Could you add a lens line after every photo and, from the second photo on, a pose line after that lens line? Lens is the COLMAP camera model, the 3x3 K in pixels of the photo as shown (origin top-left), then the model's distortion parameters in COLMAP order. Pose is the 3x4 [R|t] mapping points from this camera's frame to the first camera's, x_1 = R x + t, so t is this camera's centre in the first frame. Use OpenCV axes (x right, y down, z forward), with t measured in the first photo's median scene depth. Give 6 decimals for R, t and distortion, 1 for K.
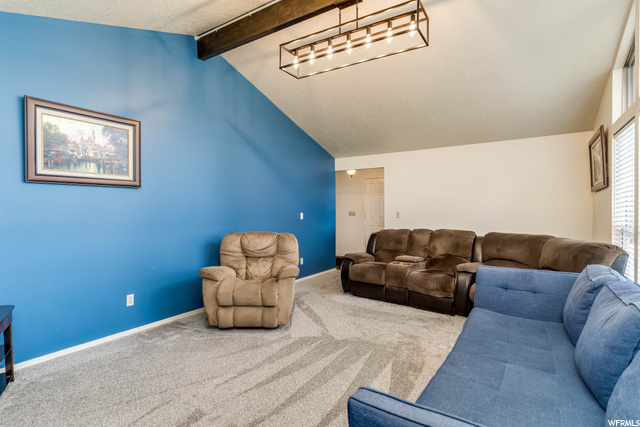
lens RADIAL K [[326.7, 0, 317.7], [0, 326.7, 212.9], [0, 0, 1]] dist [-0.004180, -0.000352]
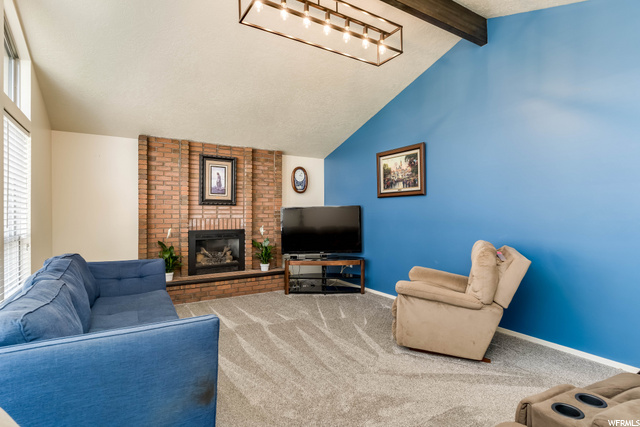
lens RADIAL K [[326.7, 0, 317.7], [0, 326.7, 212.9], [0, 0, 1]] dist [-0.004180, -0.000352]
pose [[-0.416016, -0.003064, -0.909352, 0.840734], [-0.015795, 0.999868, 0.003857, -0.008188], [0.909220, 0.015968, -0.416010, 1.256548]]
